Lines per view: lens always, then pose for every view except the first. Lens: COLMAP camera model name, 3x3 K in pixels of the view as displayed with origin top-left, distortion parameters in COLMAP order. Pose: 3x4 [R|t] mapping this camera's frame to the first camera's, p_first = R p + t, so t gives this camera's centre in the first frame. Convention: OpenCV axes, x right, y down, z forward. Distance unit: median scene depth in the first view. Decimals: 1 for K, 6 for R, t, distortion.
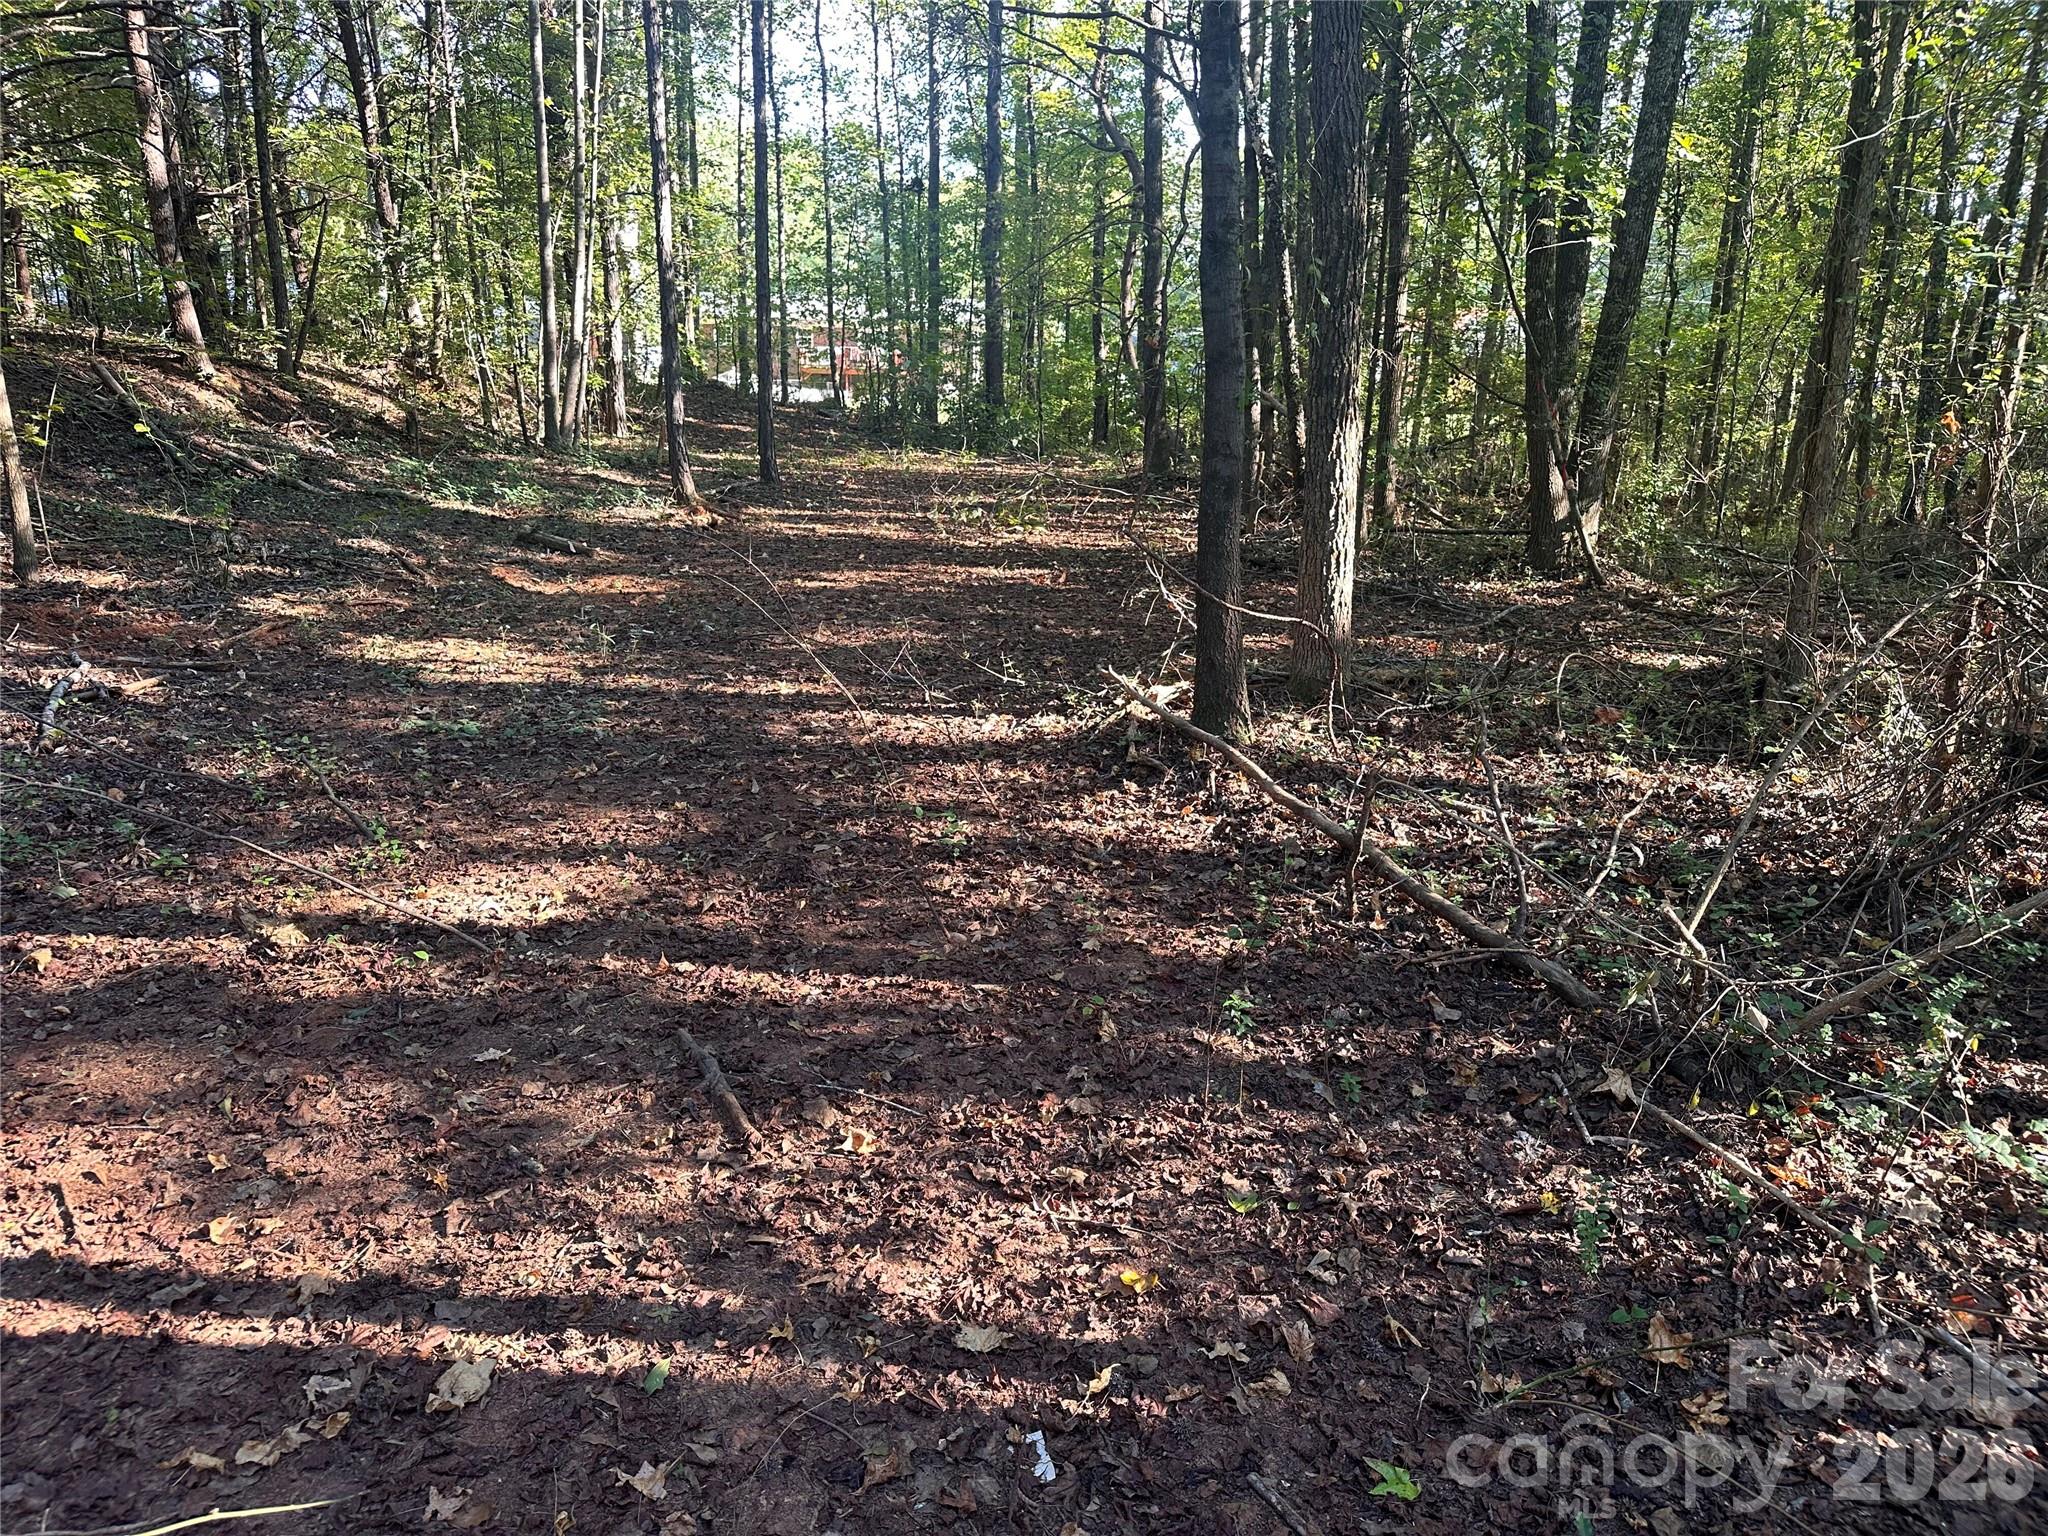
lens RADIAL K [[1431.7, 0, 1026.1], [0, 1431.7, 769.9], [0, 0, 1]] dist [-0.008783, -0.015130]
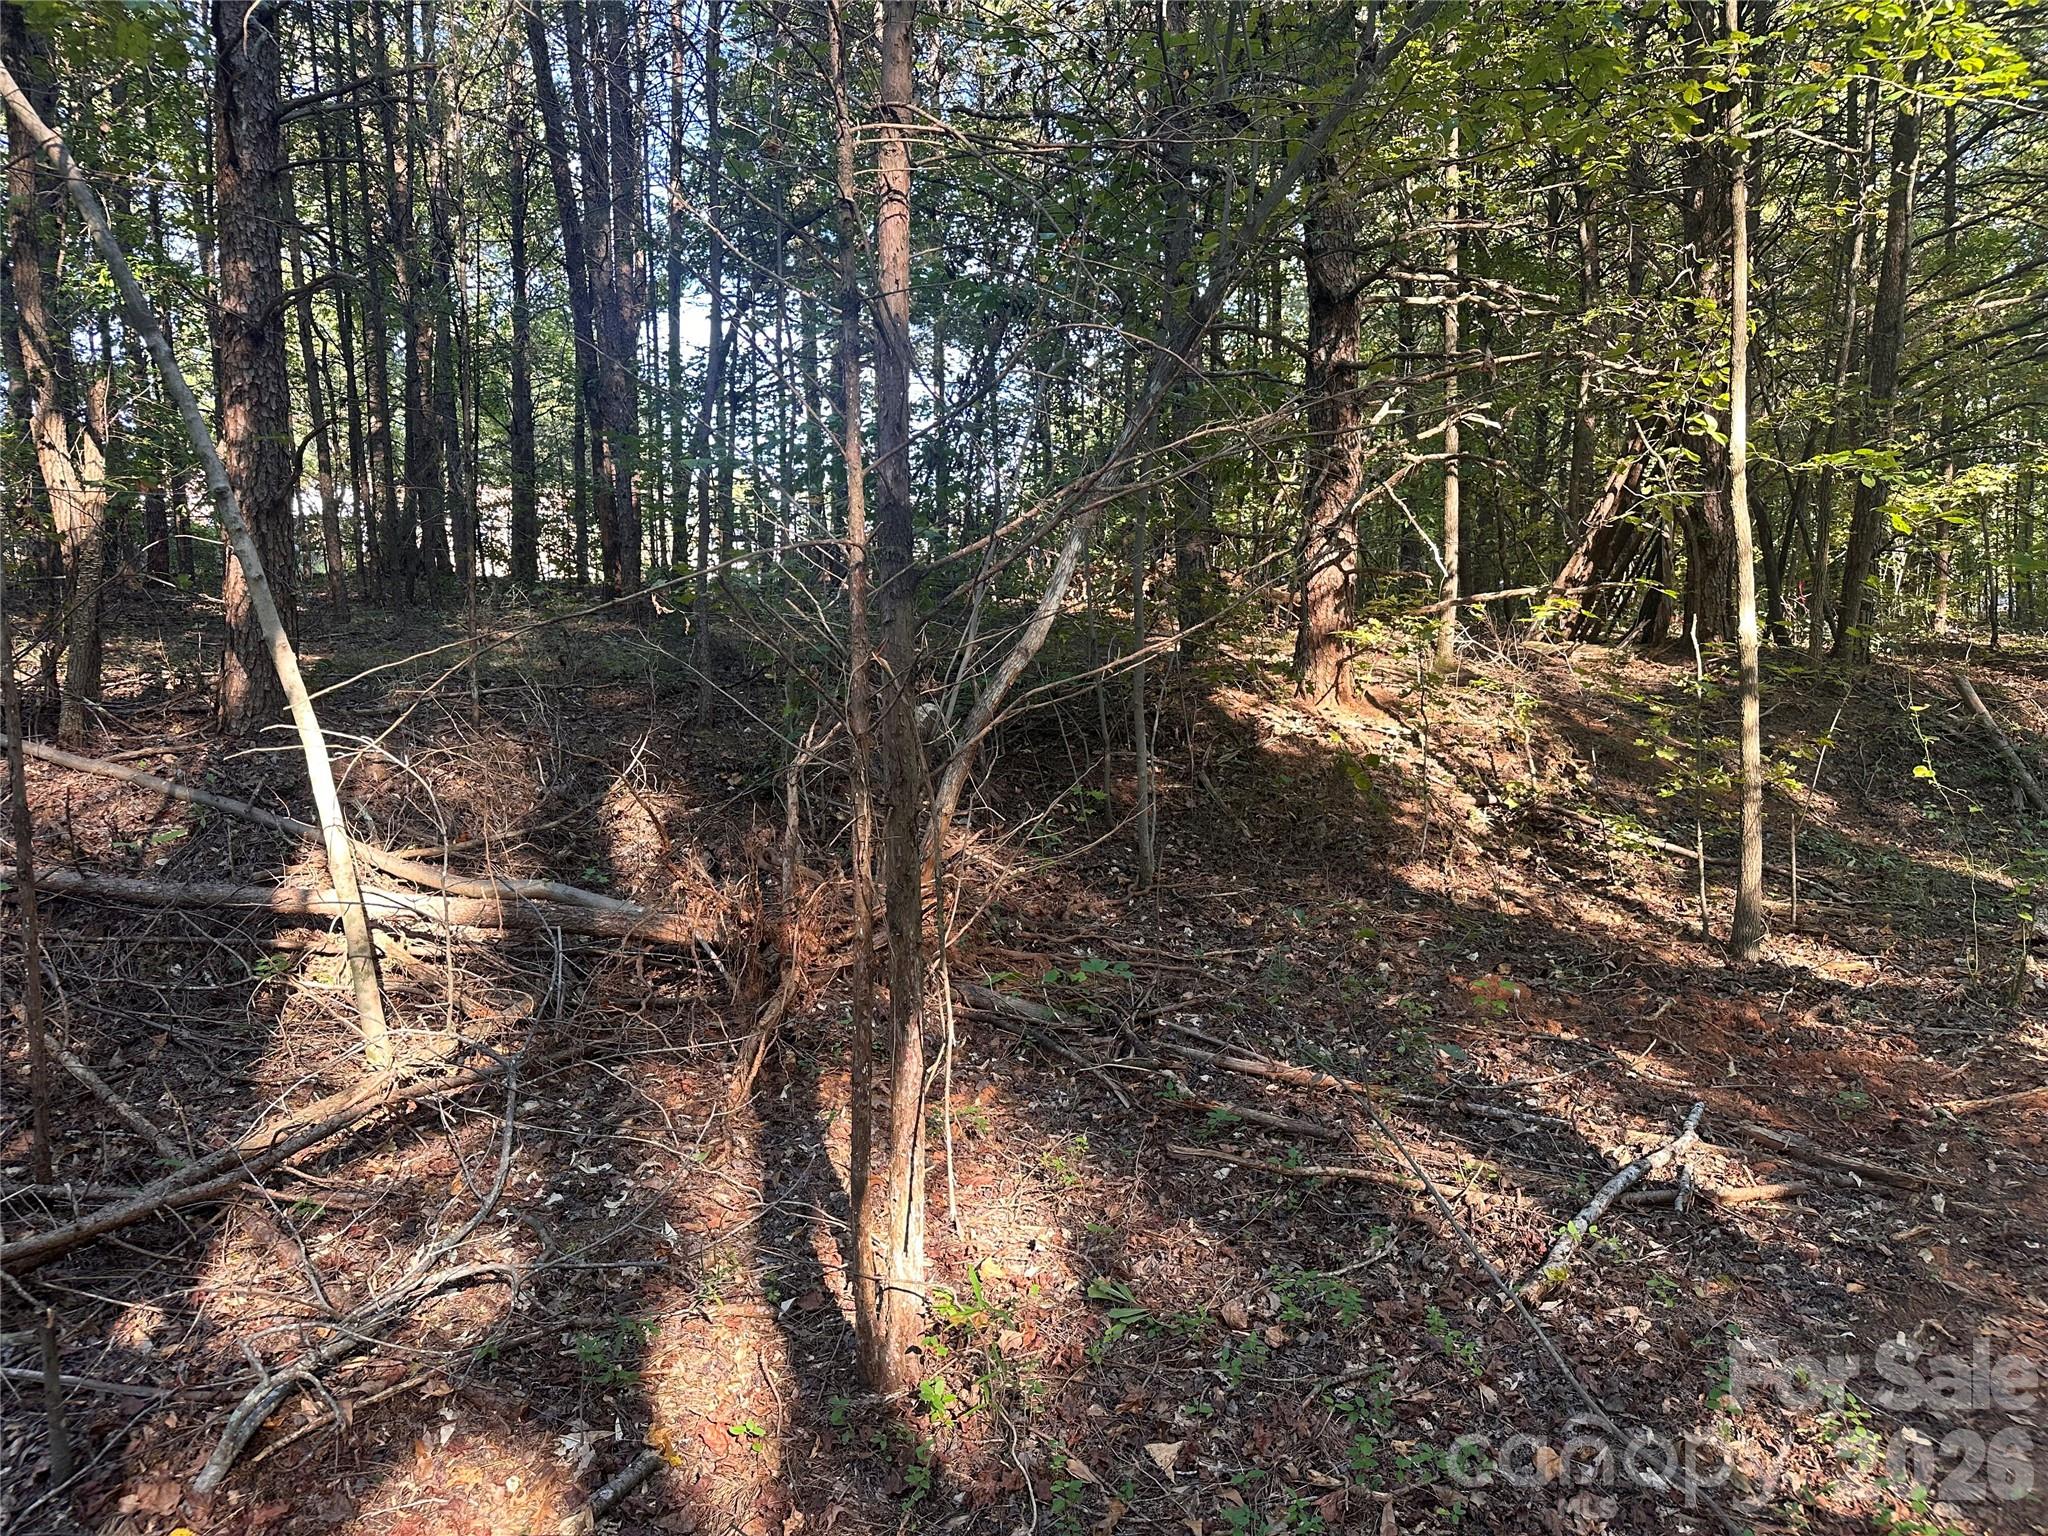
lens RADIAL K [[1431.7, 0, 1024.2], [0, 1431.7, 780.0], [0, 0, 1]] dist [-0.008783, -0.015130]
pose [[0.369113, 0.031024, -0.928866, -0.121500], [-0.215925, 0.974957, -0.053240, -0.099546], [0.903954, 0.220217, 0.366569, 0.326374]]
